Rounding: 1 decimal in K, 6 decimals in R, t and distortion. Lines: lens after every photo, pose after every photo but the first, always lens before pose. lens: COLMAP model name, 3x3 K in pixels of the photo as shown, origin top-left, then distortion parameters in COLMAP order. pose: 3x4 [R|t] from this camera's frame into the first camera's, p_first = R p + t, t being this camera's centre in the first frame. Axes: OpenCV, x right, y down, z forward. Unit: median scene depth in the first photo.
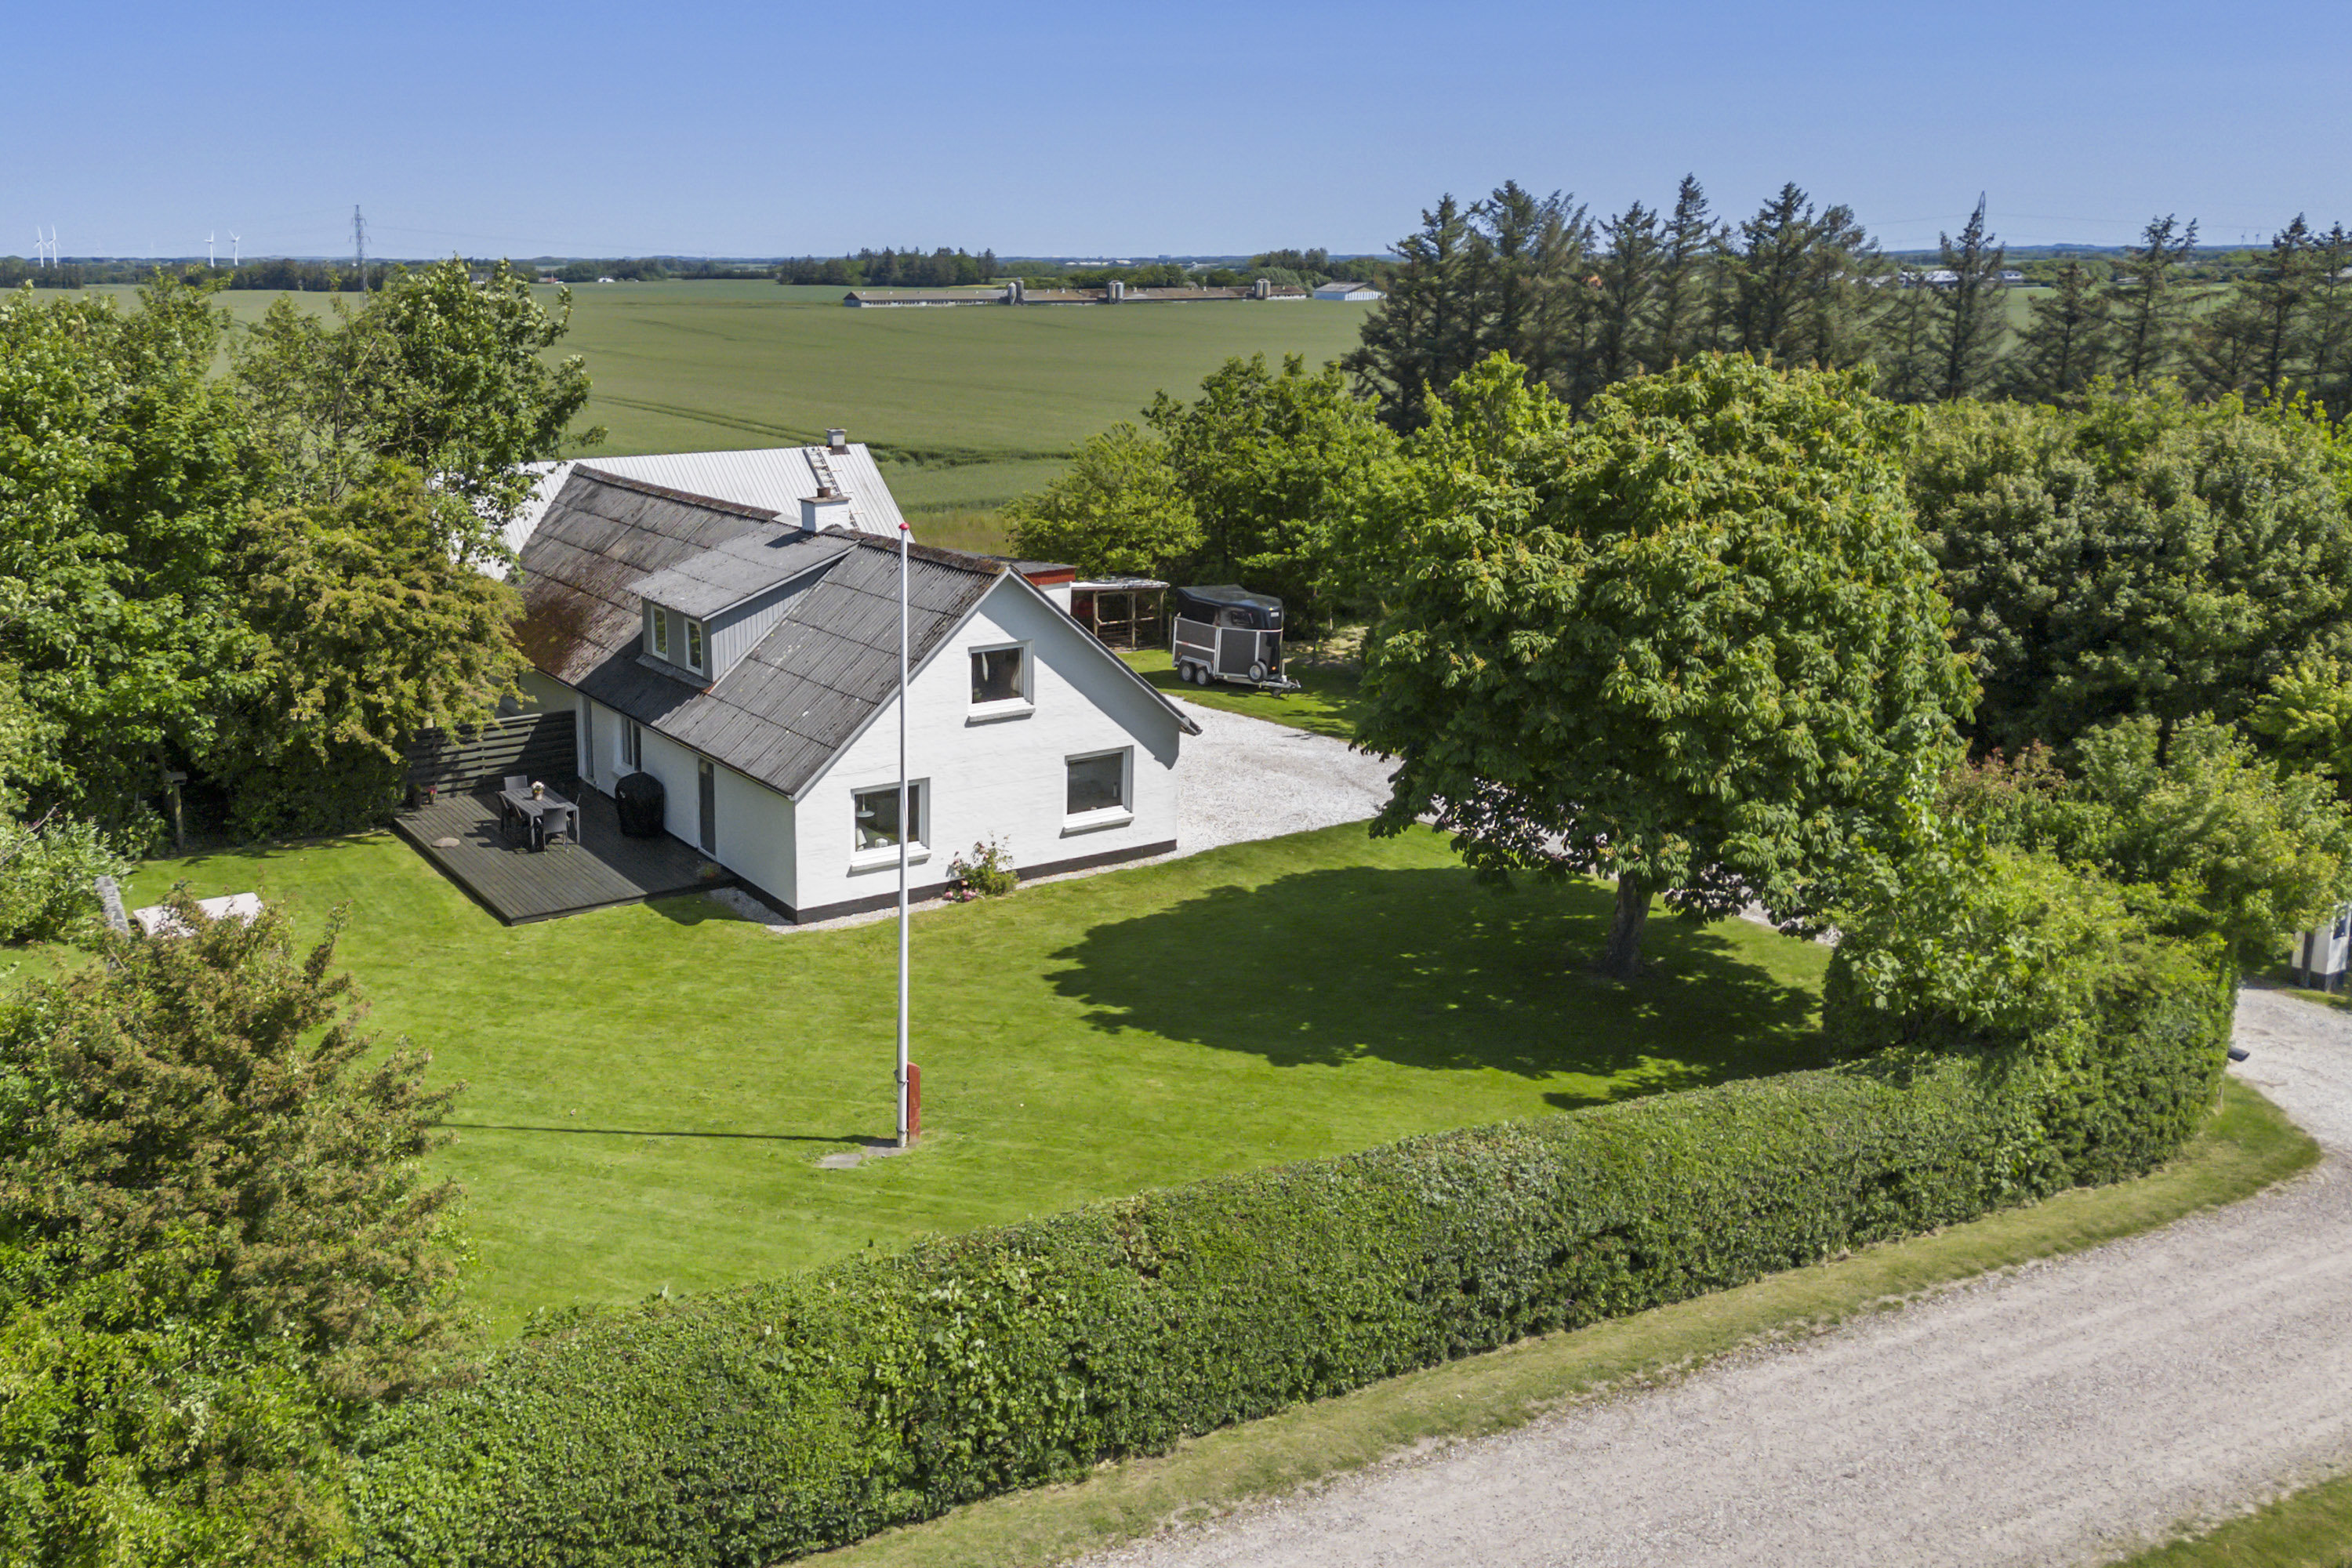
lens RADIAL K [[2108.0, 0, 1035.2], [0, 2108.0, 784.6], [0, 0, 1]] dist [0.055311, -0.020525]
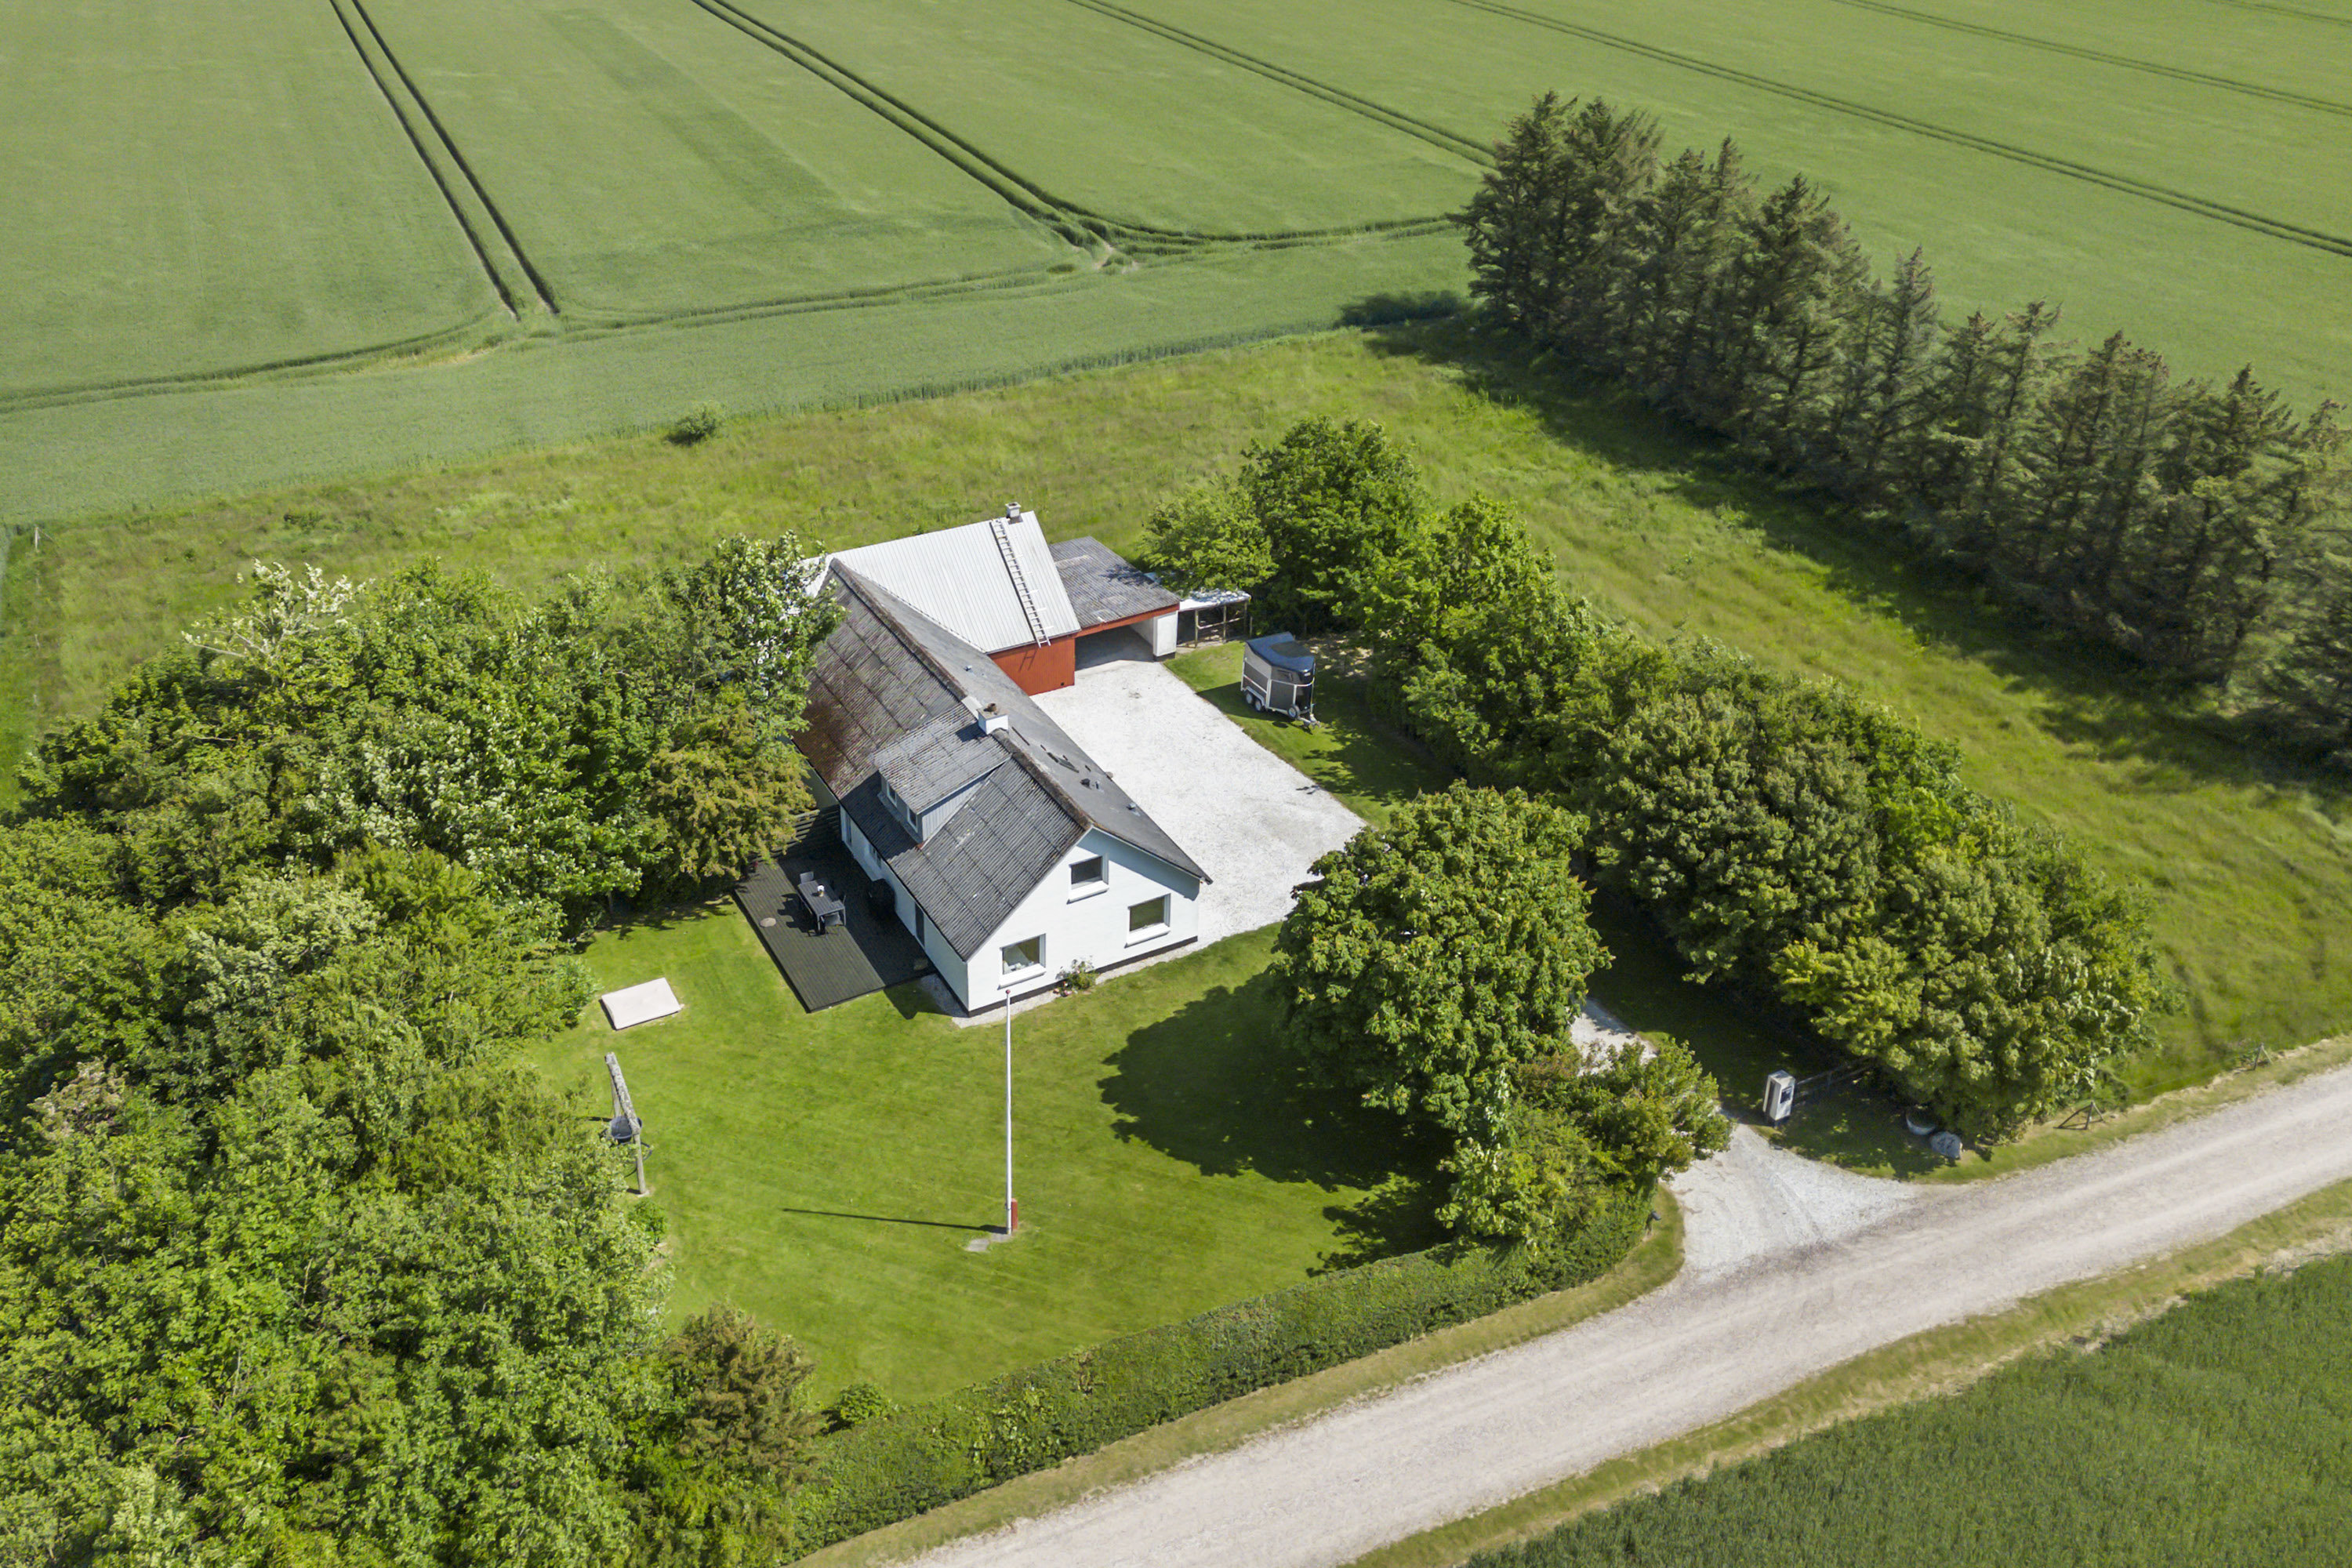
lens RADIAL K [[2053.2, 0, 1176.0], [0, 2053.2, 784.0], [0, 0, 1]] dist [0.038758, -0.005297]
pose [[0.998651, 0.039313, -0.033932, 0.109895], [-0.028649, 0.962031, 0.271431, -0.582688], [0.043315, -0.270093, 0.961860, -0.593139]]
